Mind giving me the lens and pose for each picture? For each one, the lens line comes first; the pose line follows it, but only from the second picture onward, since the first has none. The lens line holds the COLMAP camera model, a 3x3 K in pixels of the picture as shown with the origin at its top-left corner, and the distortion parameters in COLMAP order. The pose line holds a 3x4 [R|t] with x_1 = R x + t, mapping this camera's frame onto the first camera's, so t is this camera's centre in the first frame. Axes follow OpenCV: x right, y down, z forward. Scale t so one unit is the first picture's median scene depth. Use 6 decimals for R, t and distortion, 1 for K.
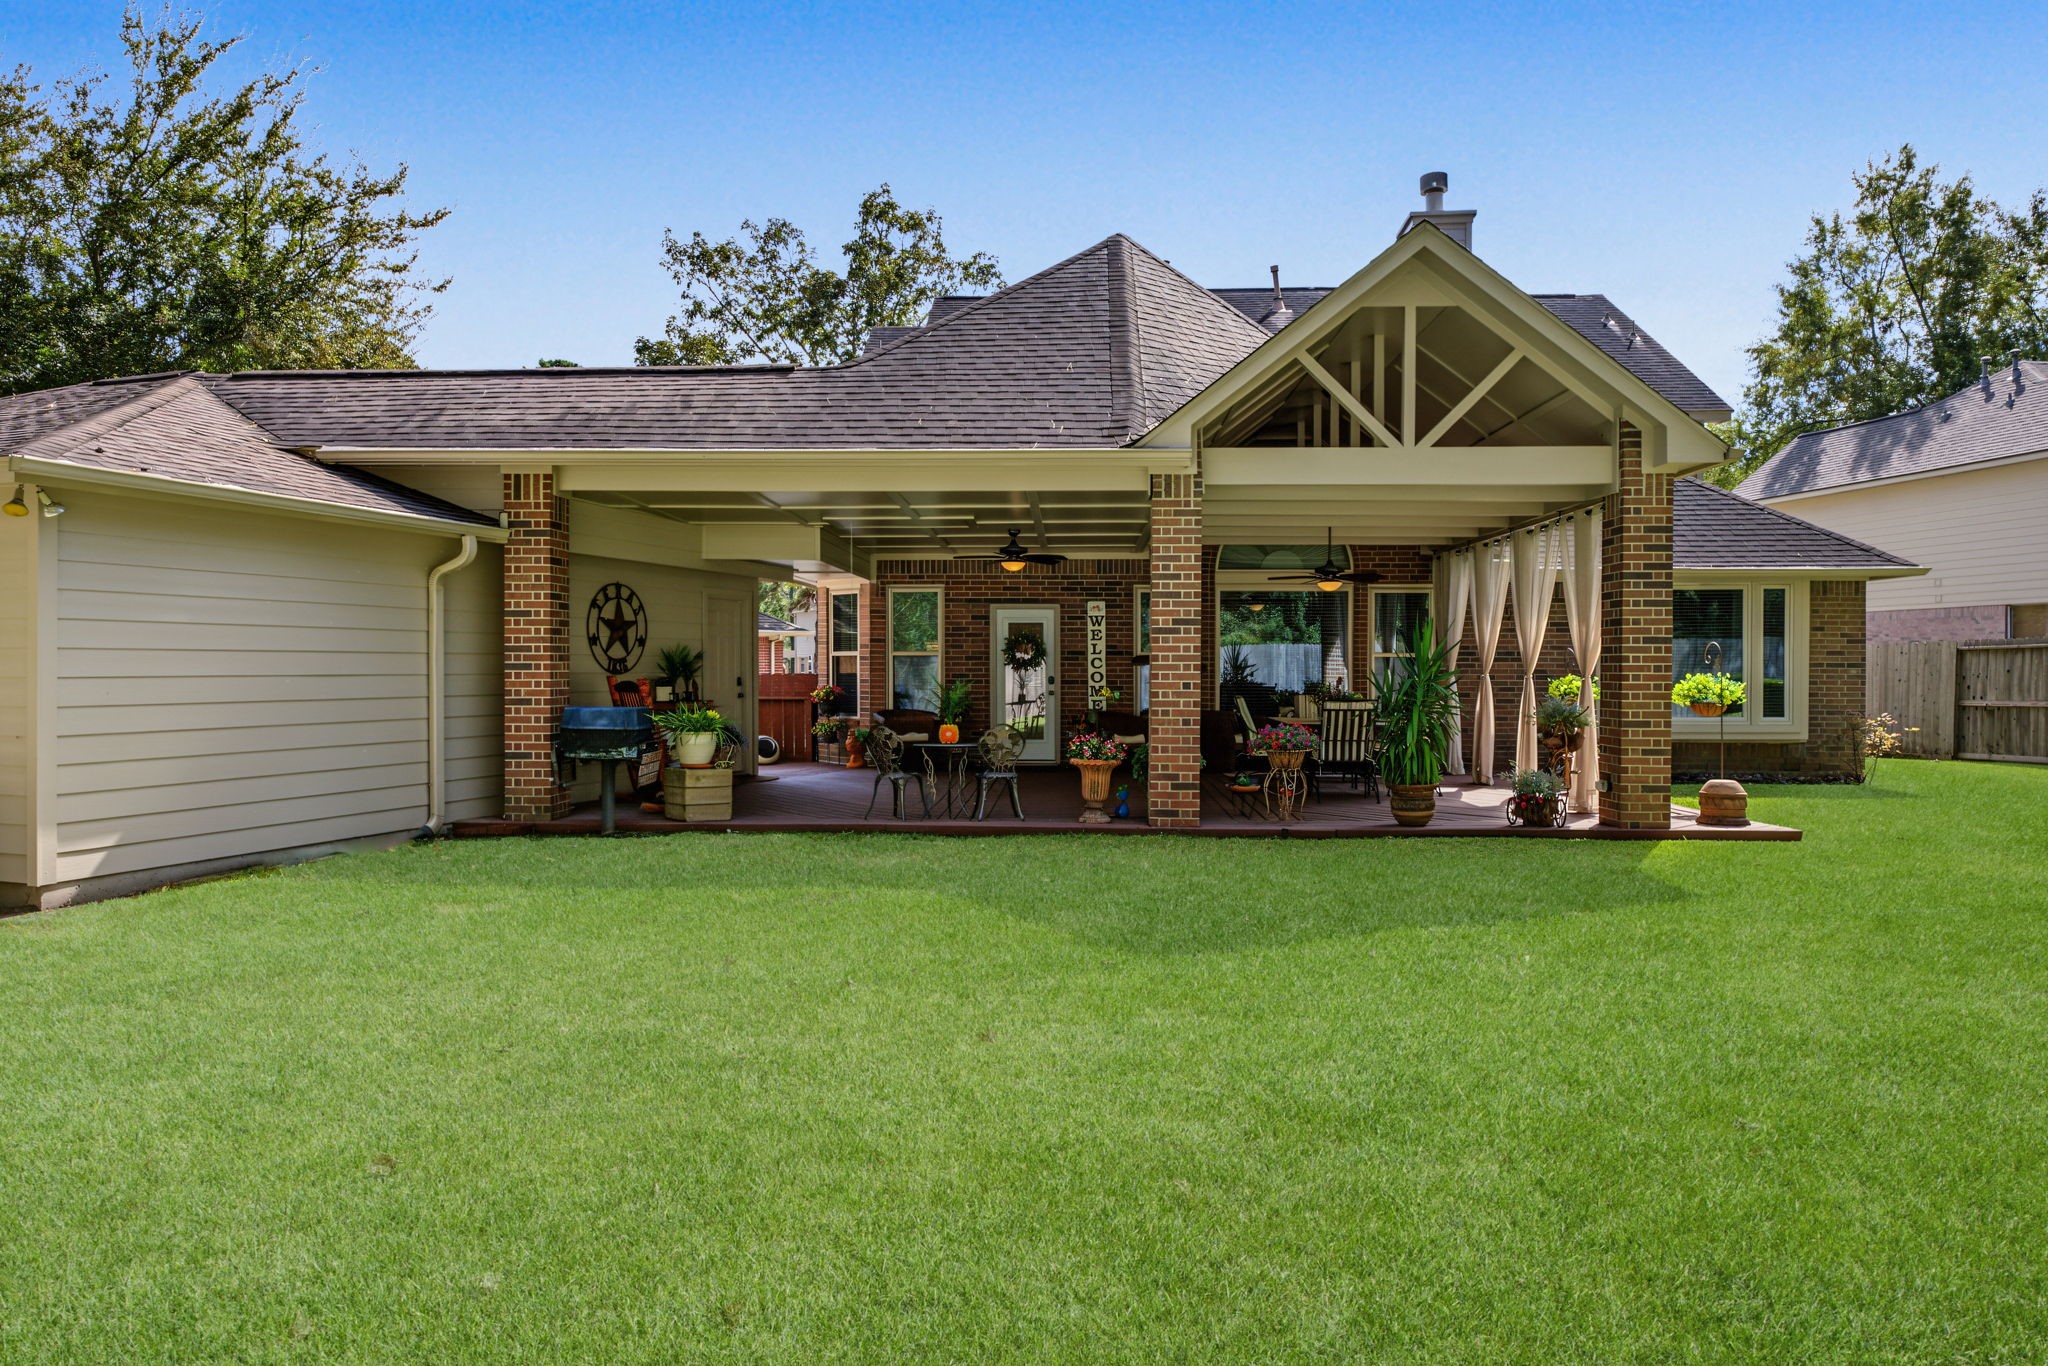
lens RADIAL K [[1207.7, 0, 986.2], [0, 1207.7, 657.5], [0, 0, 1]] dist [-0.000840, 0.001279]
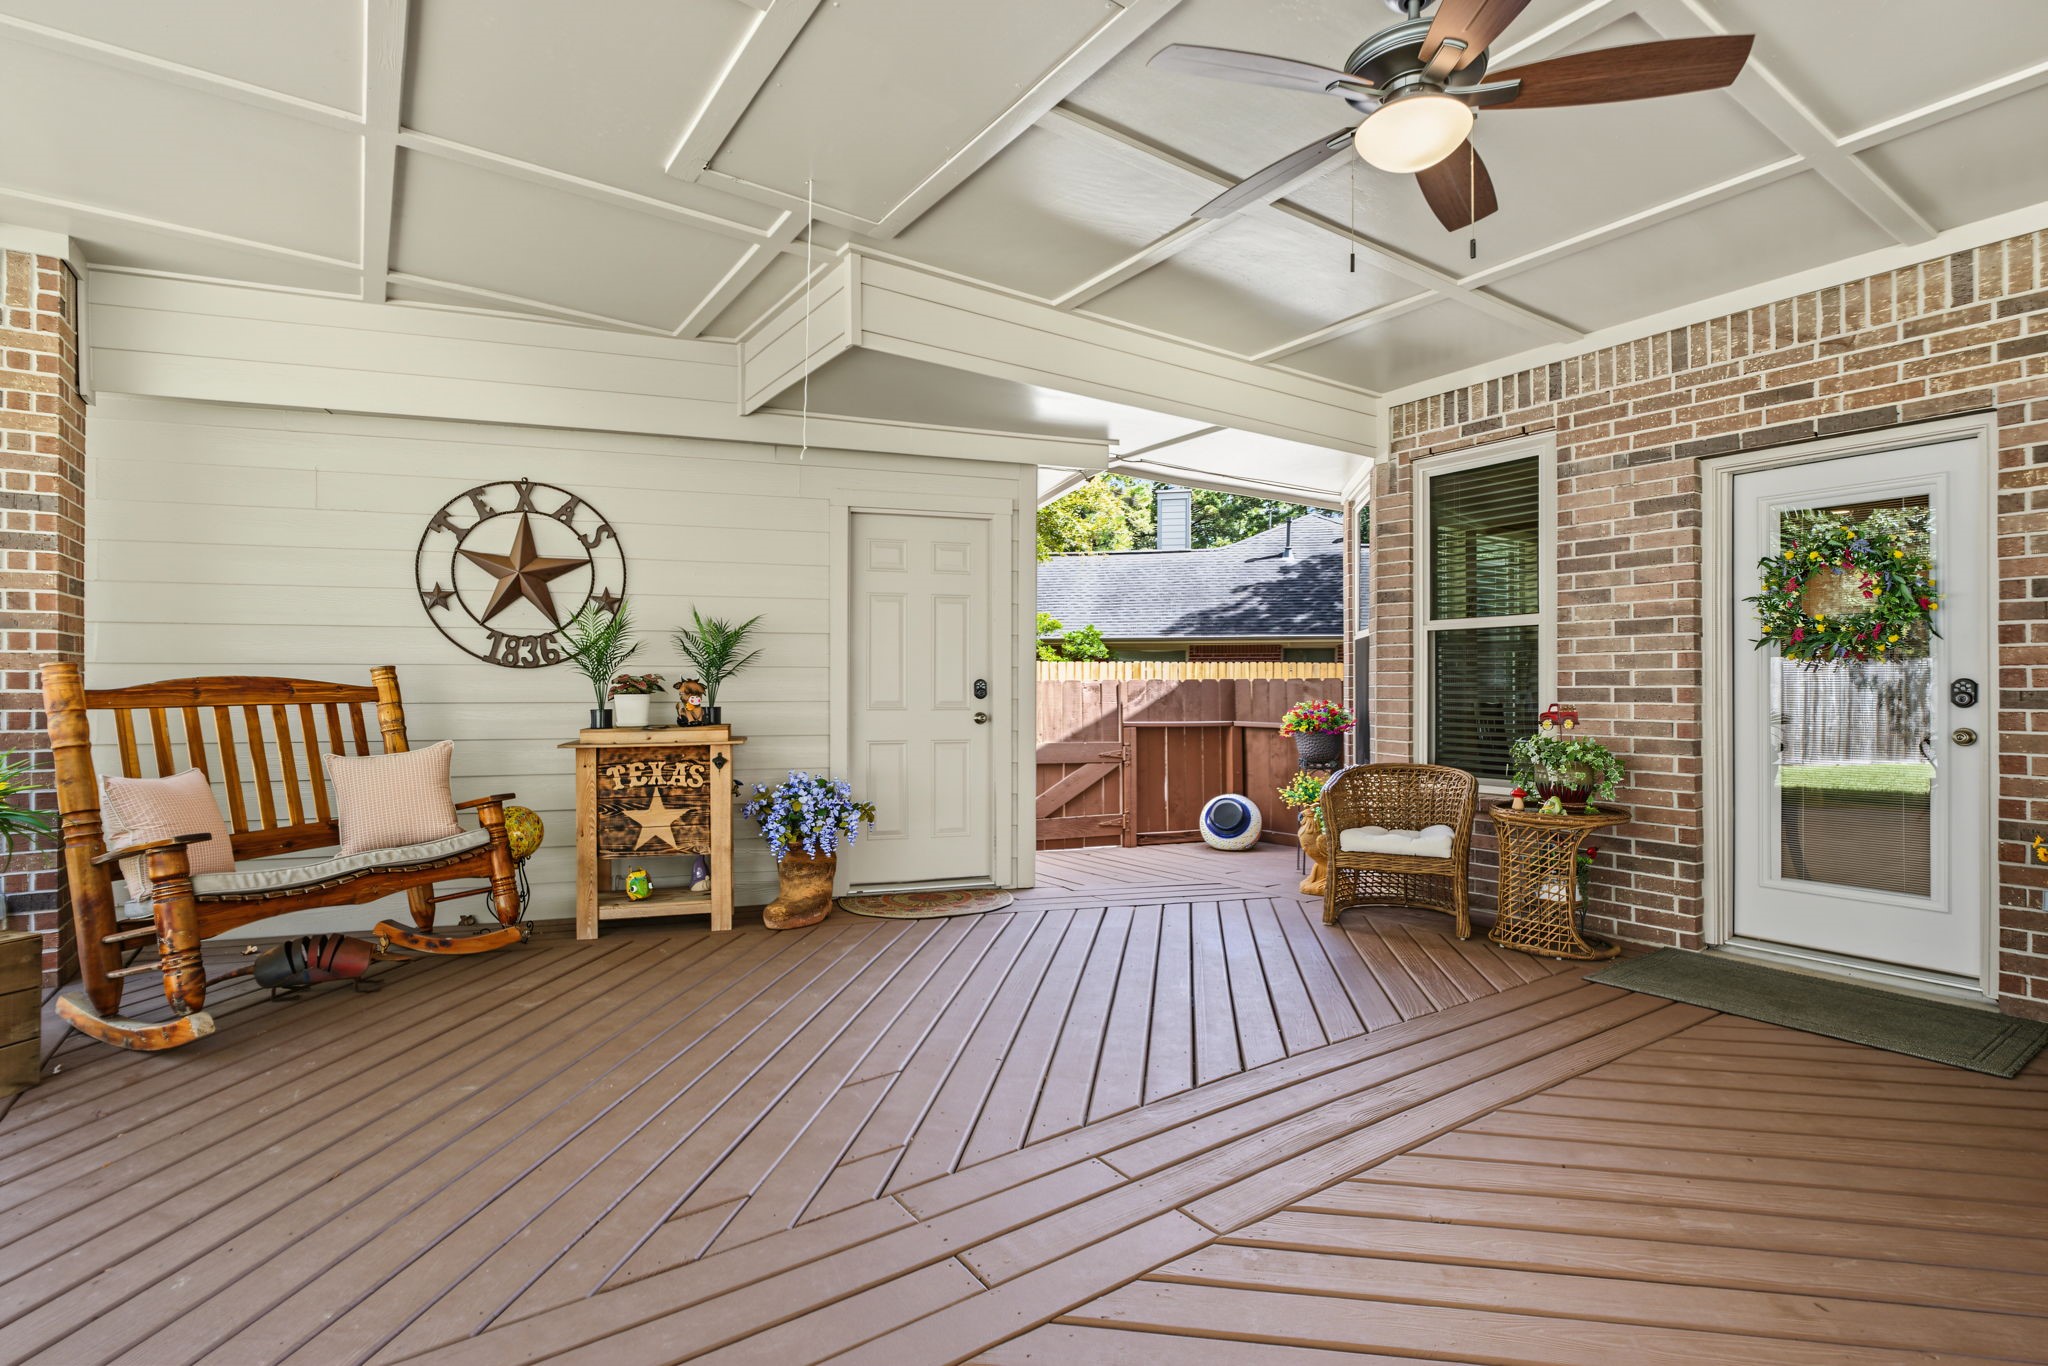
lens RADIAL K [[976.3, 0, 1027.1], [0, 976.3, 680.0], [0, 0, 1]] dist [0.004425, -0.002149]
pose [[0.623627, -0.005660, -0.781702, 0.097763], [0.003766, 0.999984, -0.004236, 0.016133], [0.781713, -0.000303, 0.623638, 0.698413]]
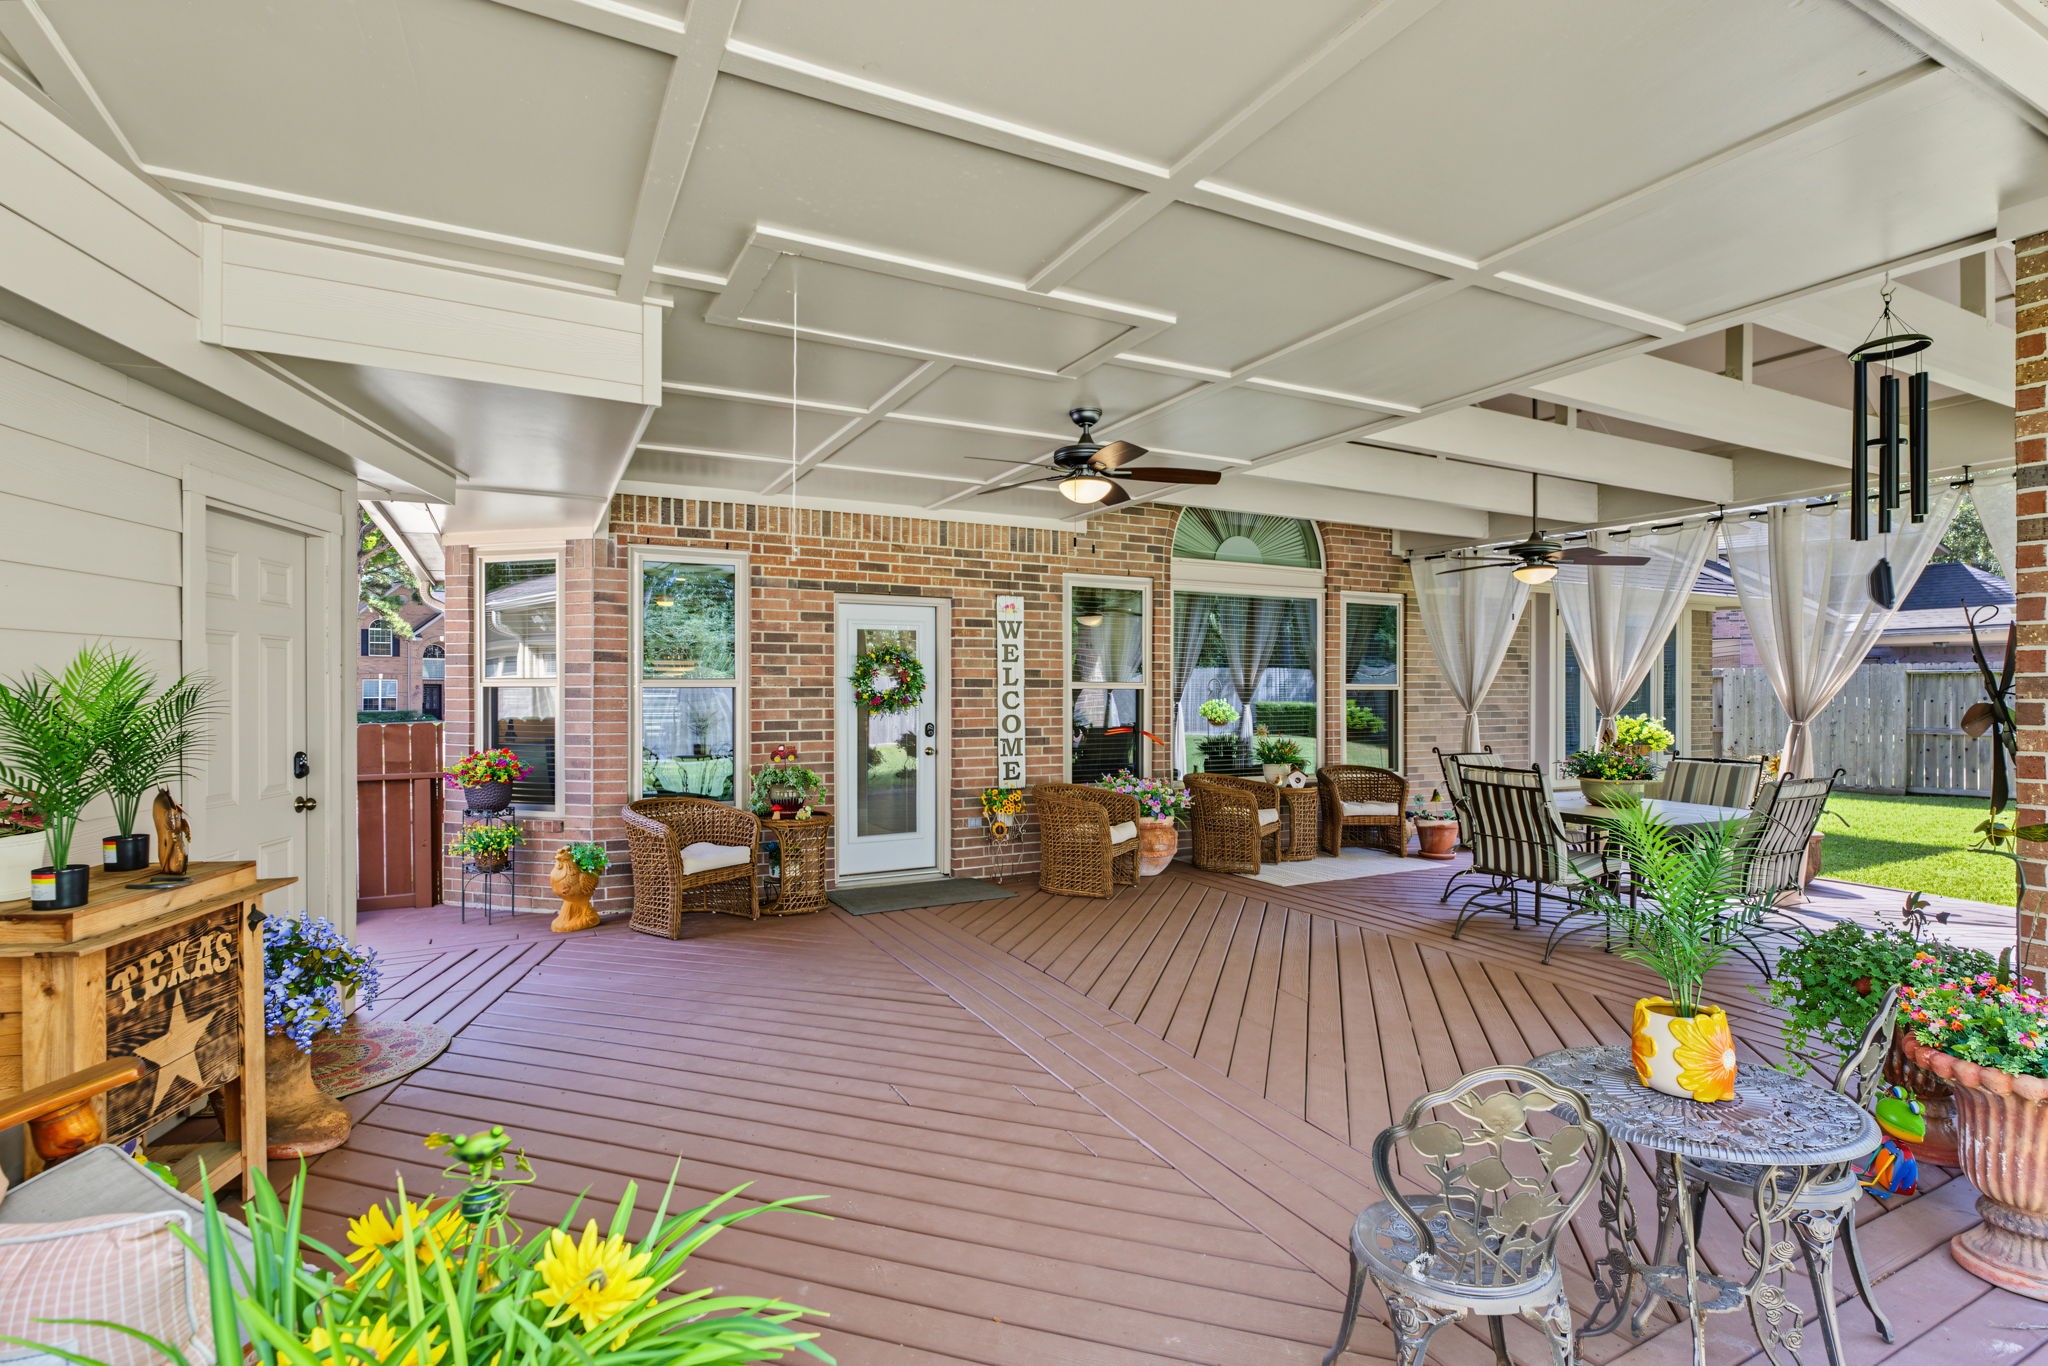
lens RADIAL K [[976.3, 0, 1013.1], [0, 976.3, 686.9], [0, 0, 1]] dist [0.004425, -0.002149]
pose [[0.856324, -0.000101, 0.516438, -0.156748], [-0.002587, 0.999987, 0.004485, -0.004152], [-0.516432, -0.005177, 0.856313, 0.586544]]
